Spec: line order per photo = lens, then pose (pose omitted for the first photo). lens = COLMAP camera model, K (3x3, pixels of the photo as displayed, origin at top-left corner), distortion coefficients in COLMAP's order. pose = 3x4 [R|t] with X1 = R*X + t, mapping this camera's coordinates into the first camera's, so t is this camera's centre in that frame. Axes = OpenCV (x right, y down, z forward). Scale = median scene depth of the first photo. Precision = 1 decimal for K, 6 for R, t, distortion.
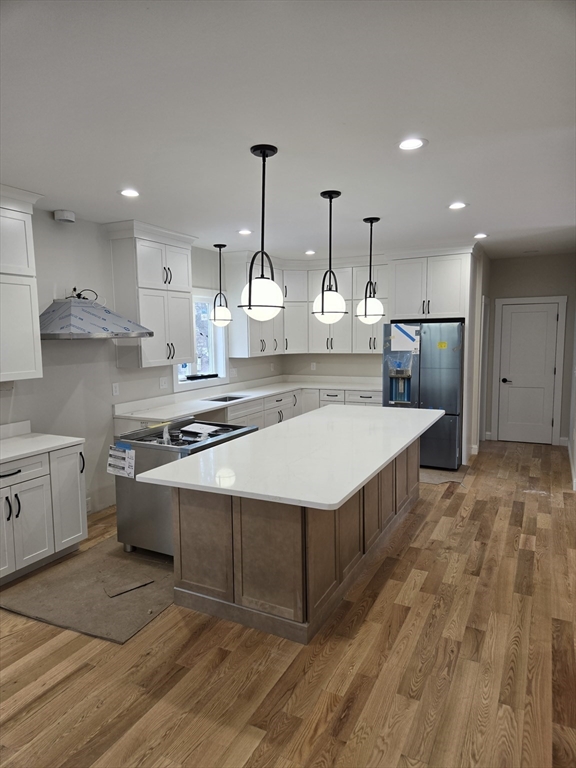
lens RADIAL K [[516.4, 0, 286.5], [0, 516.4, 384.1], [0, 0, 1]] dist [0.054410, -0.010074]
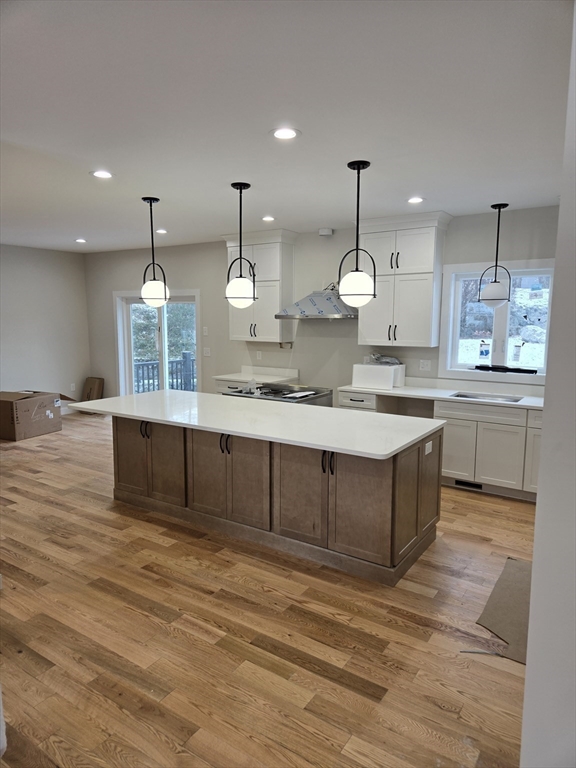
lens RADIAL K [[516.4, 0, 286.4], [0, 516.4, 384.9], [0, 0, 1]] dist [0.054410, -0.010074]
pose [[-0.124258, 0.153169, -0.980357, 1.166323], [-0.103757, 0.980592, 0.166357, -0.153172], [0.986810, 0.122390, -0.105954, 1.248106]]
